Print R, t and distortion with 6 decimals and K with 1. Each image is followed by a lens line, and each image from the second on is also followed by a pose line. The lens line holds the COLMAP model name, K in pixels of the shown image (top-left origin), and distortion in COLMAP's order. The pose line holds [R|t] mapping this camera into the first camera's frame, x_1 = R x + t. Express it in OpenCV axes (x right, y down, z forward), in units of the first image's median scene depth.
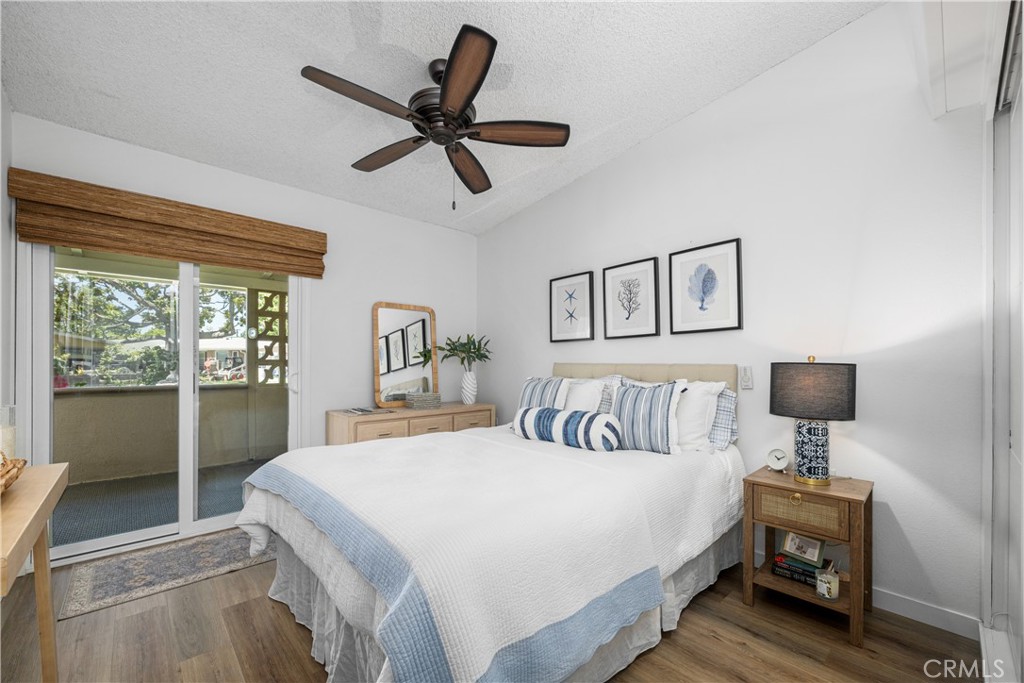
lens RADIAL K [[408.8, 0, 511.8], [0, 408.8, 357.5], [0, 0, 1]] dist [-0.000557, -0.000252]
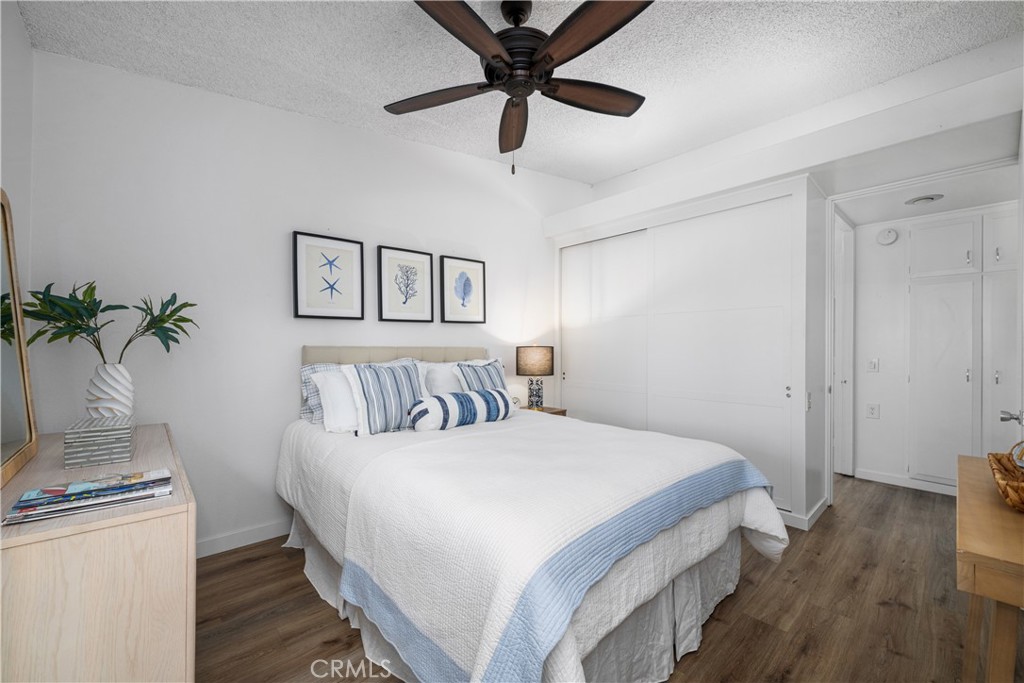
lens RADIAL K [[405.6, 0, 512.0], [0, 405.6, 341.5], [0, 0, 1]] dist [0.019078, -0.000633]
pose [[0.000766, 0.009869, 0.999951, -0.761821], [-0.014086, 0.999852, -0.009858, 0.008574], [-0.999900, -0.014078, 0.000905, 0.745899]]
